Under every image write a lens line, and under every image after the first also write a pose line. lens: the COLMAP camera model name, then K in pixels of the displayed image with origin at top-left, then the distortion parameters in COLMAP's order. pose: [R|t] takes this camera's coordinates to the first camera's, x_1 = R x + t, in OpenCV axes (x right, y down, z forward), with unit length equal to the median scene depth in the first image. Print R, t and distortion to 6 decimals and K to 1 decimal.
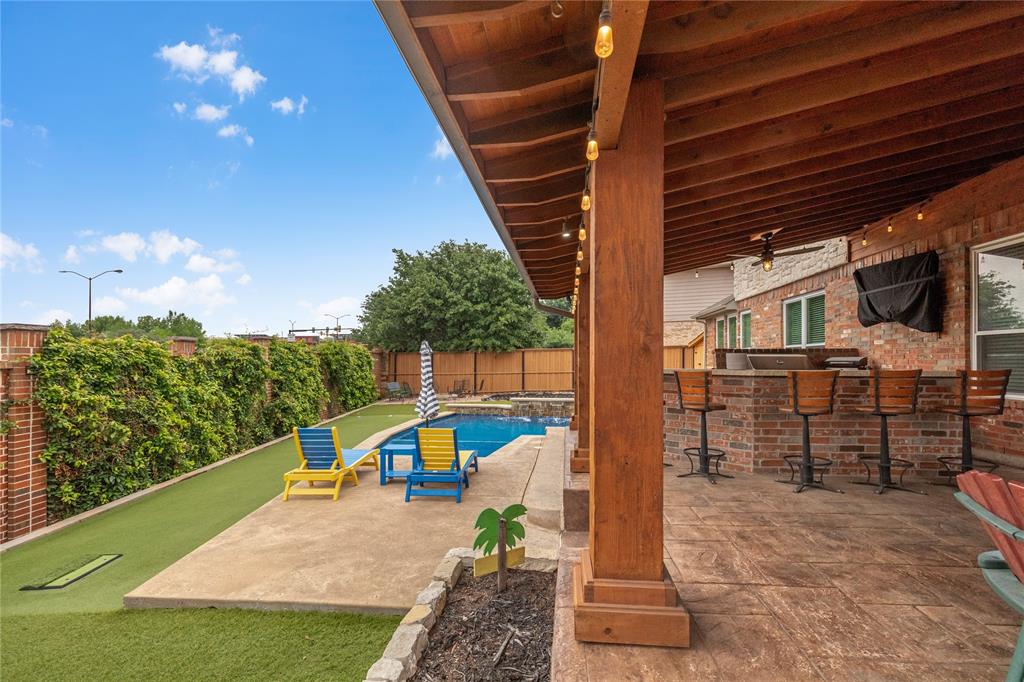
lens RADIAL K [[454.8, 0, 541.1], [0, 454.8, 350.8], [0, 0, 1]] dist [0.003918, 0.000791]
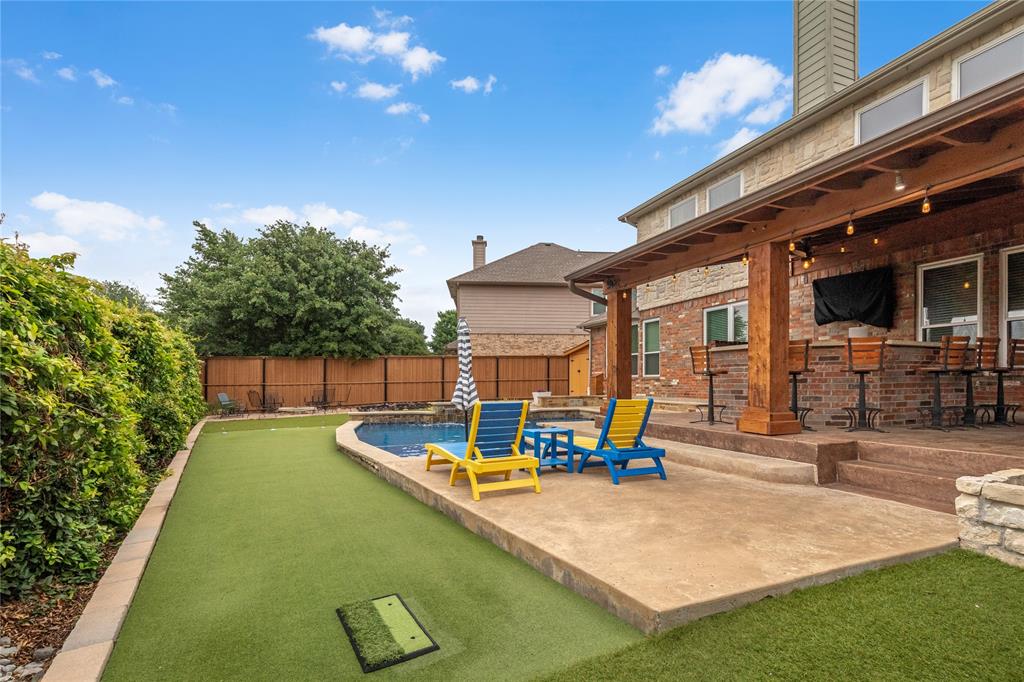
lens RADIAL K [[454.8, 0, 530.3], [0, 454.8, 380.9], [0, 0, 1]] dist [0.003918, 0.000791]
pose [[0.891250, 0.000526, 0.453511, -0.526461], [-0.008420, 0.999846, 0.015388, 0.080673], [-0.453433, -0.017533, 0.891118, 0.202813]]
